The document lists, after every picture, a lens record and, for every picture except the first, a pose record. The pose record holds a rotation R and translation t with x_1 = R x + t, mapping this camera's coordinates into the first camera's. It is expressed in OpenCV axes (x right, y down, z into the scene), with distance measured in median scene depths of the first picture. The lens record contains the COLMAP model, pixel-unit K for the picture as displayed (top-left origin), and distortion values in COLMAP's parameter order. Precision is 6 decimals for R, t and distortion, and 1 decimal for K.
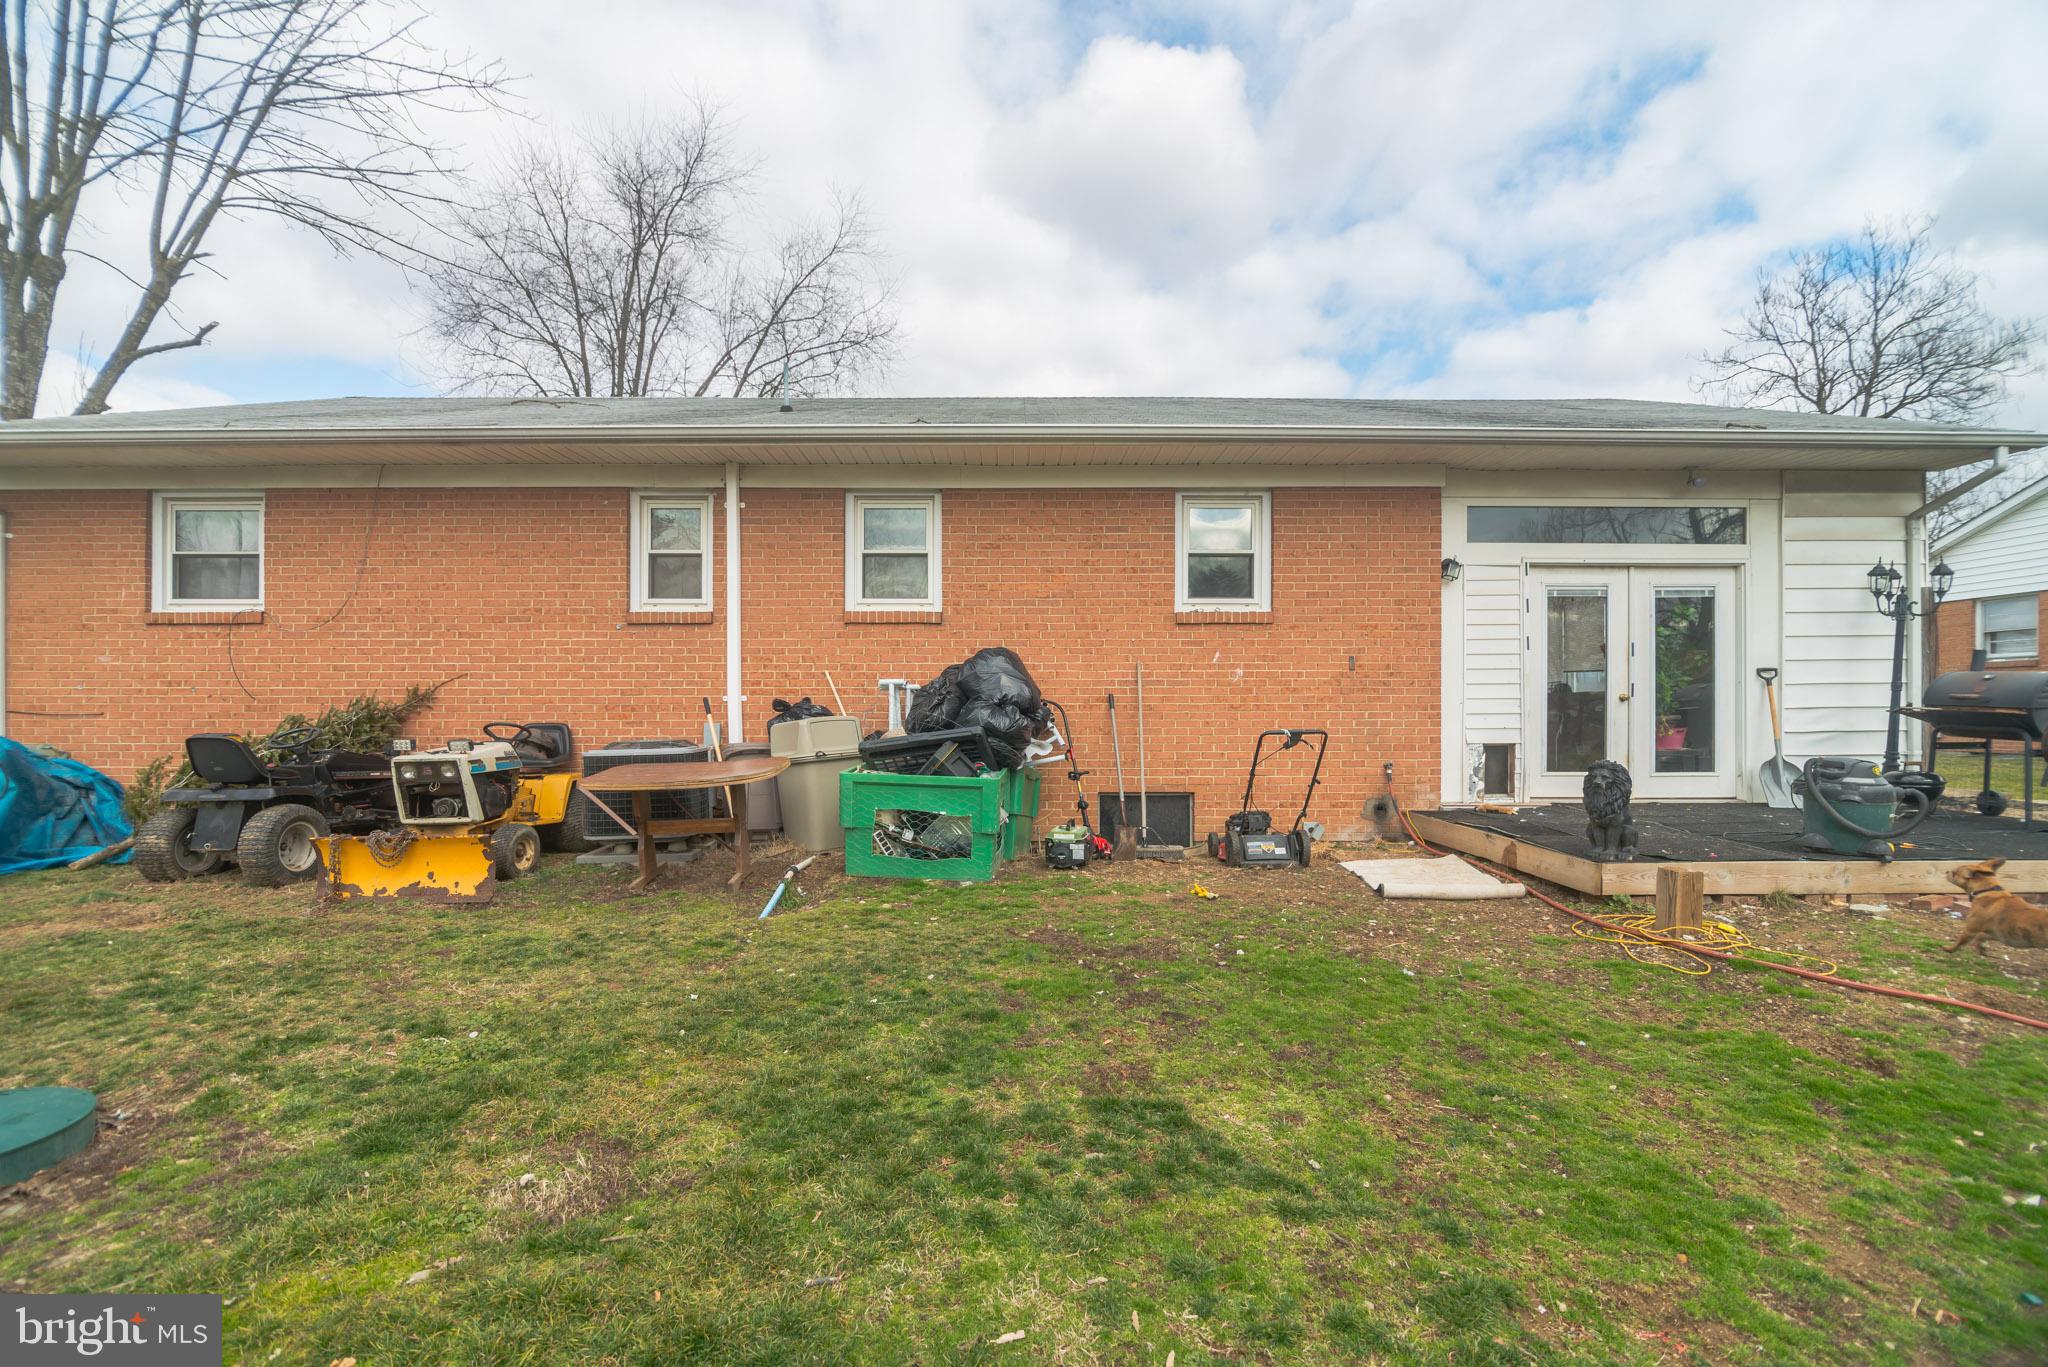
lens RADIAL K [[938.5, 0, 985.6], [0, 938.5, 717.8], [0, 0, 1]] dist [0.000621, -0.020521]
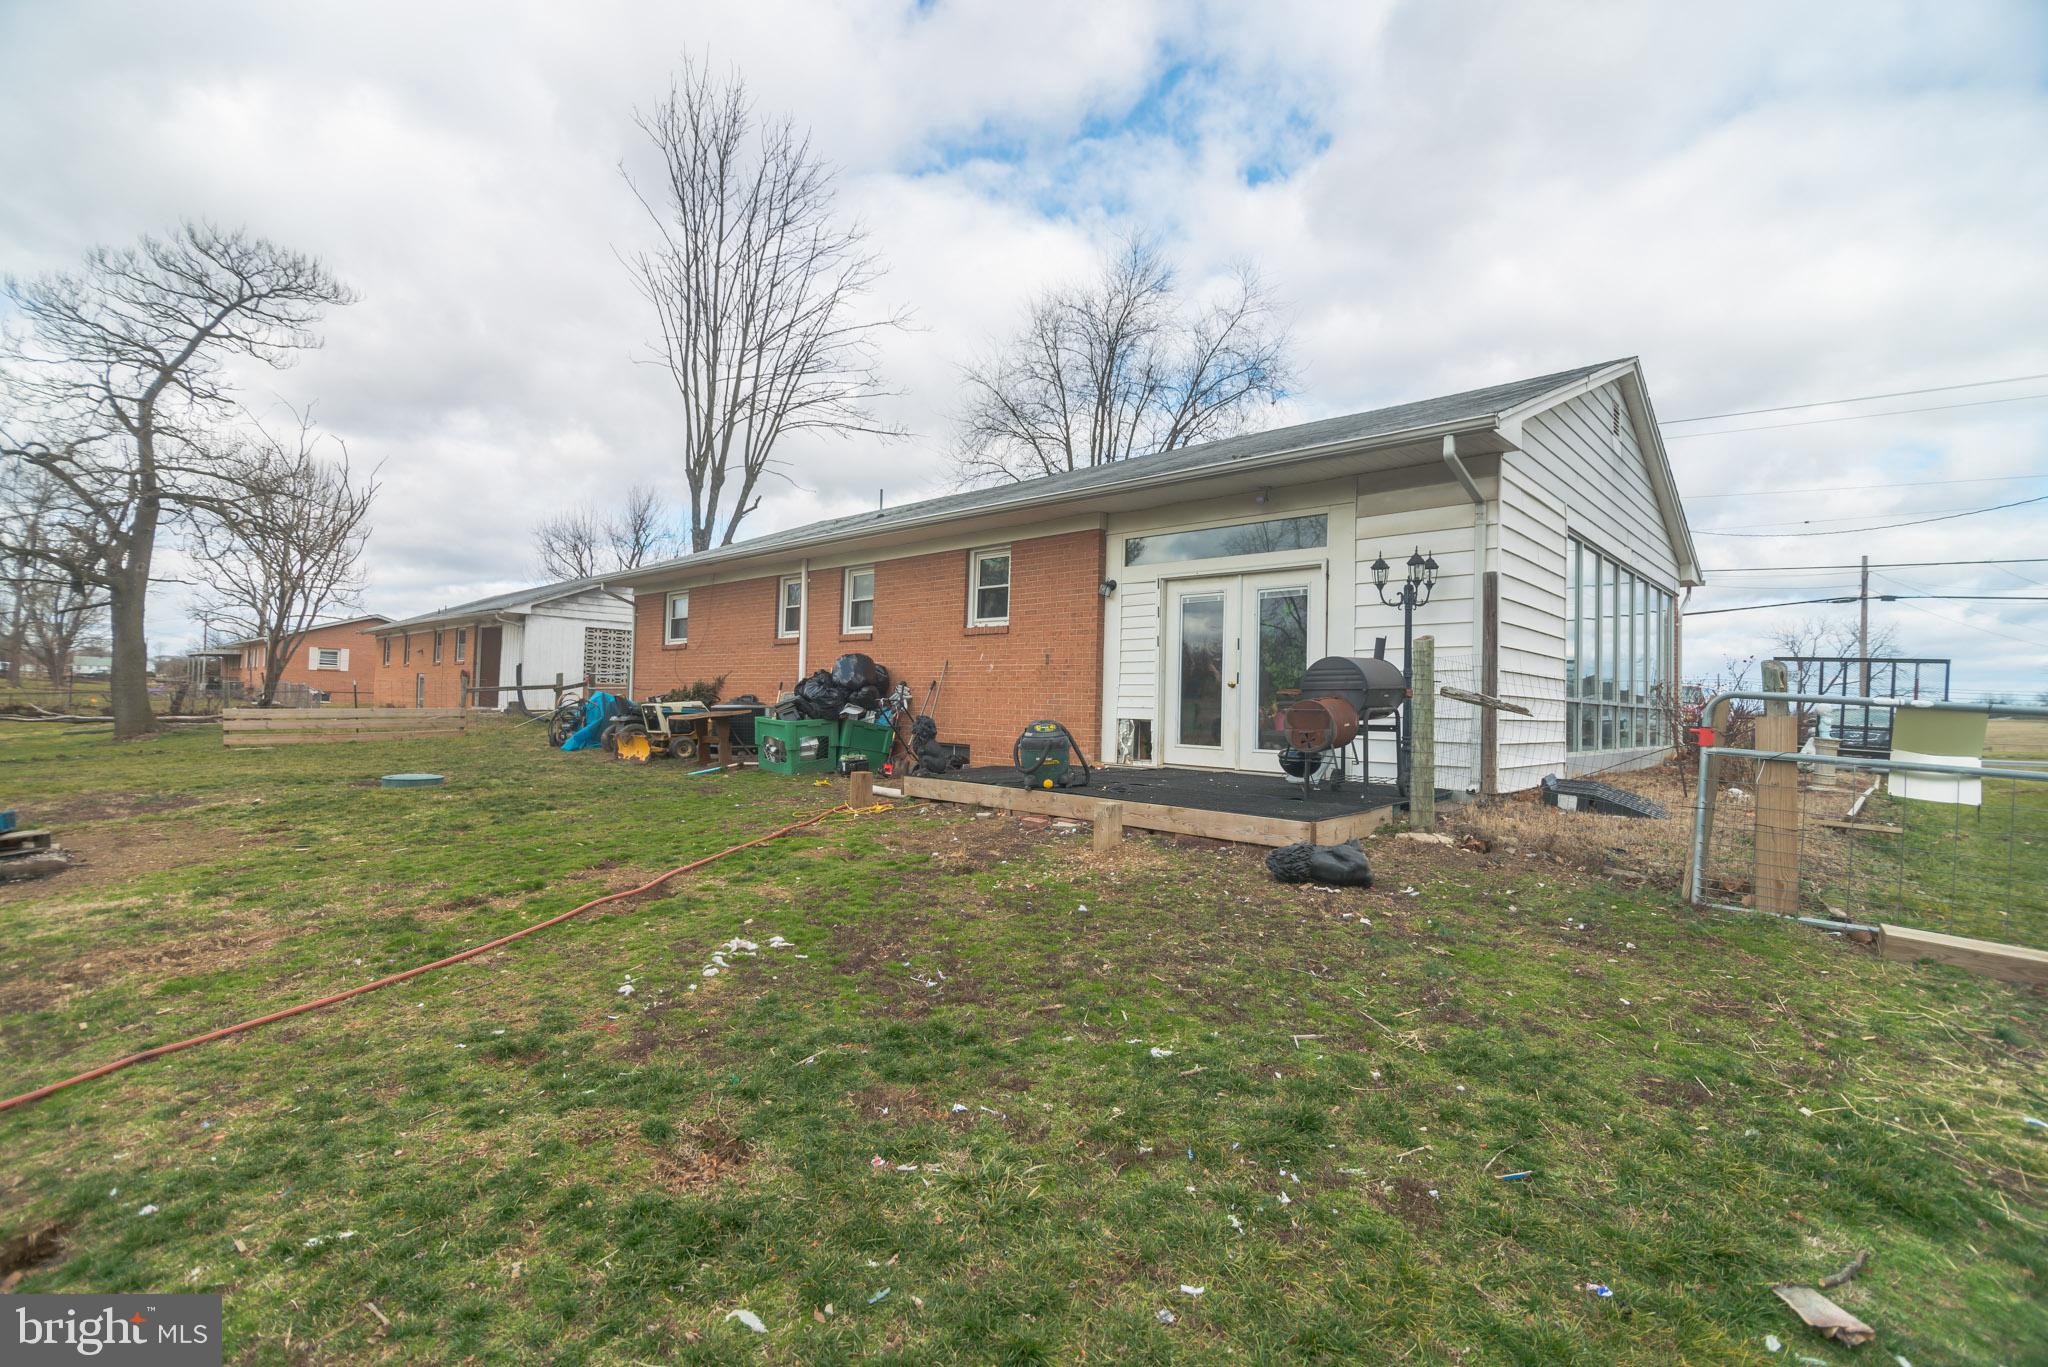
lens RADIAL K [[926.9, 0, 1020.5], [0, 926.9, 692.6], [0, 0, 1]] dist [-0.000346, -0.000393]
pose [[0.711480, 0.010940, -0.702621, 1.335913], [-0.023661, 0.999685, -0.008395, 0.005520], [0.702308, 0.022597, 0.711515, -0.032472]]
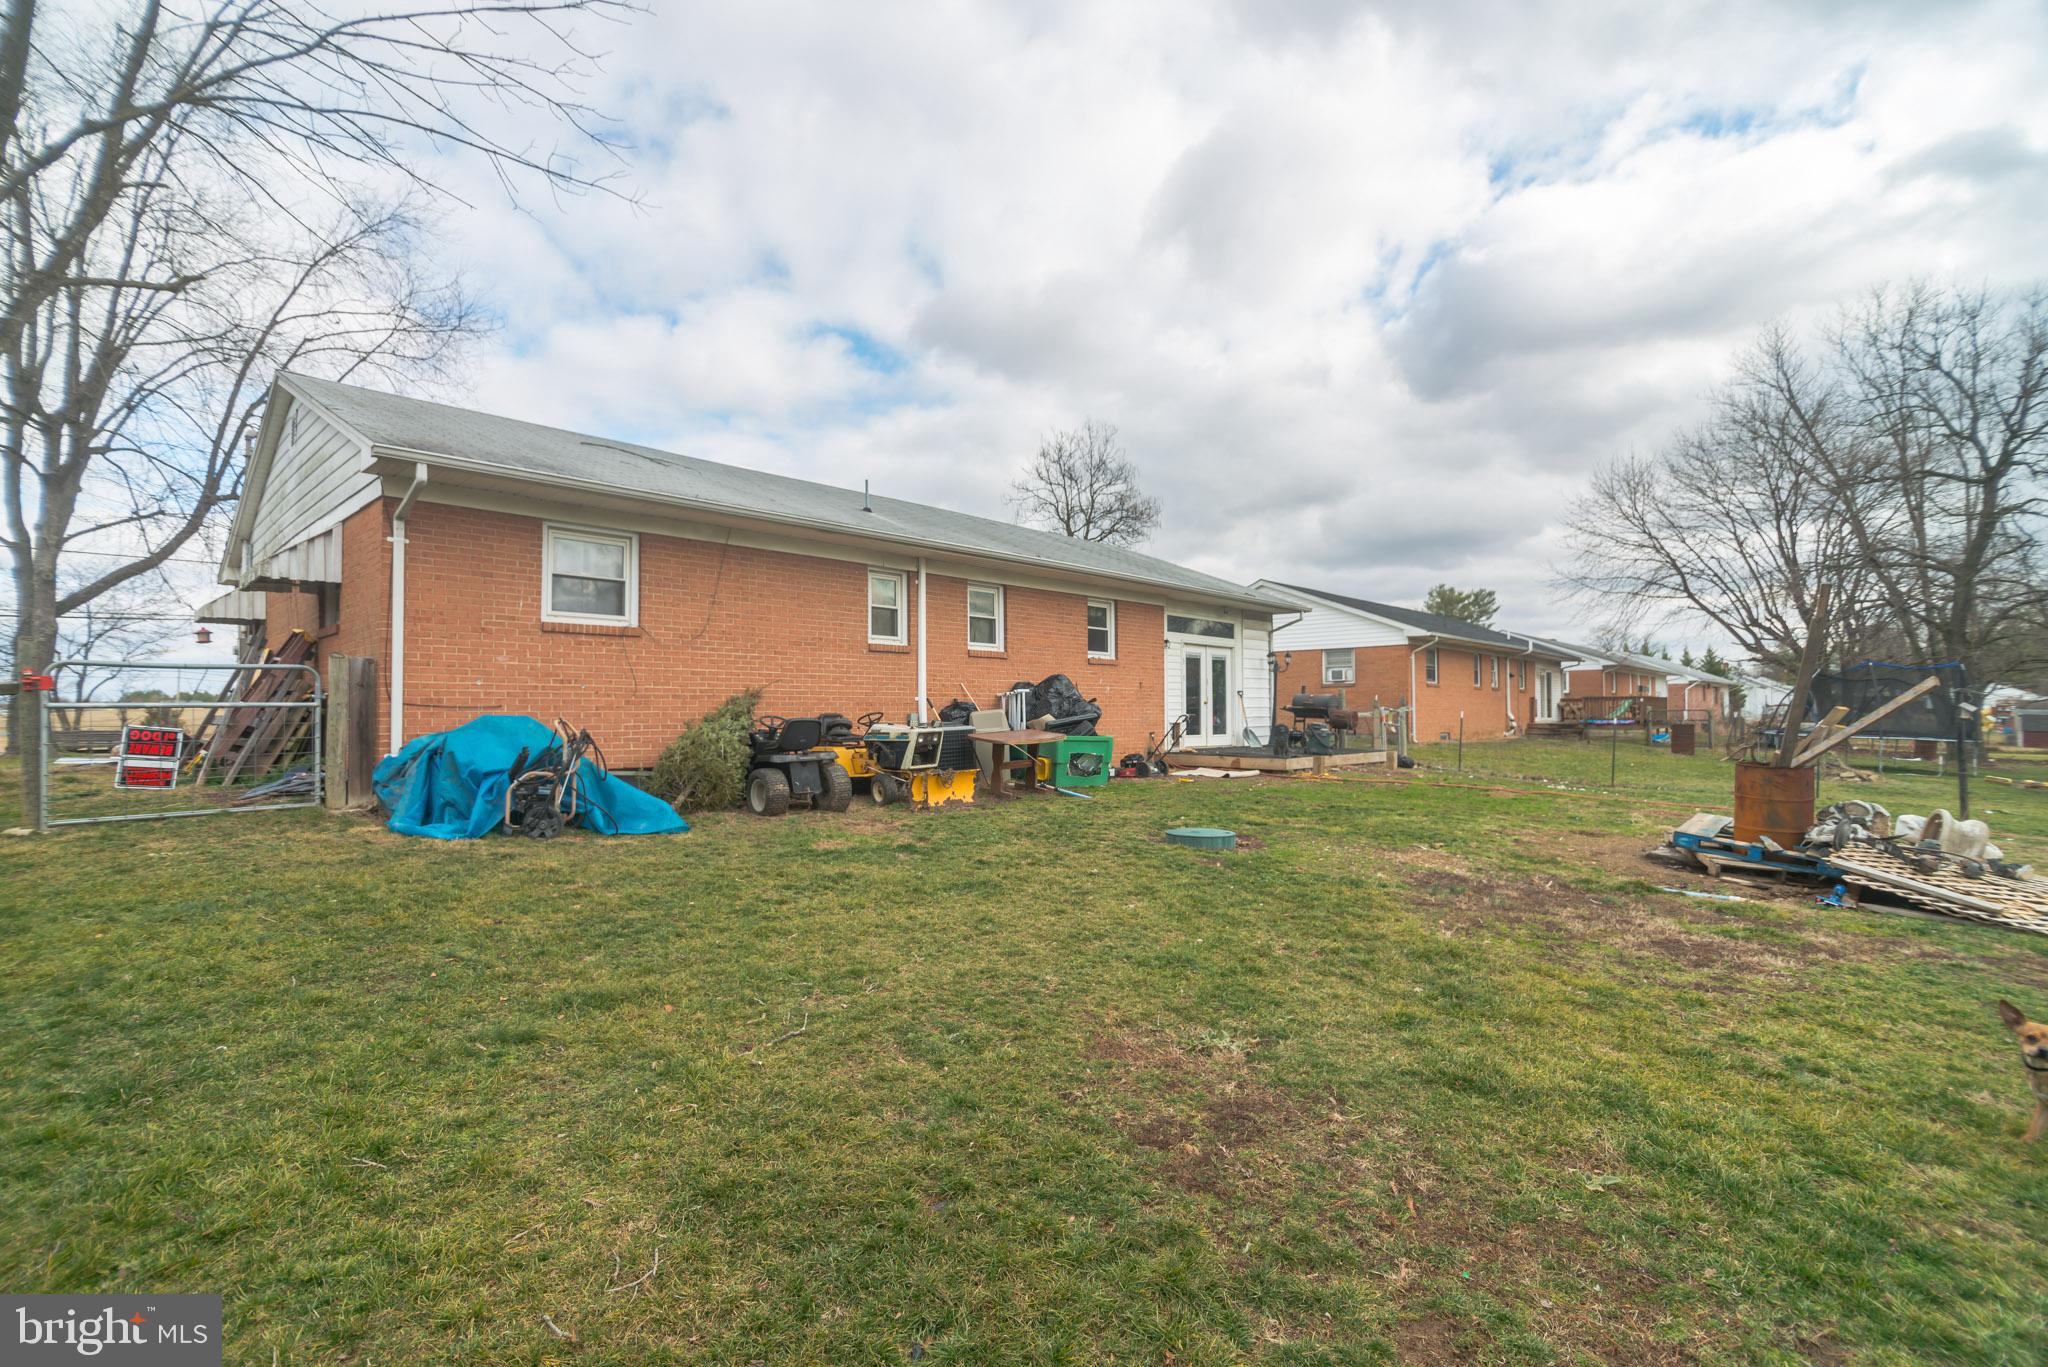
lens RADIAL K [[926.9, 0, 1020.5], [0, 926.9, 692.6], [0, 0, 1]] dist [-0.000346, -0.000393]
pose [[0.691221, 0.015052, 0.722487, -1.288197], [0.015084, 0.999265, -0.035250, 0.027340], [-0.722486, 0.035263, 0.690485, -0.246521]]
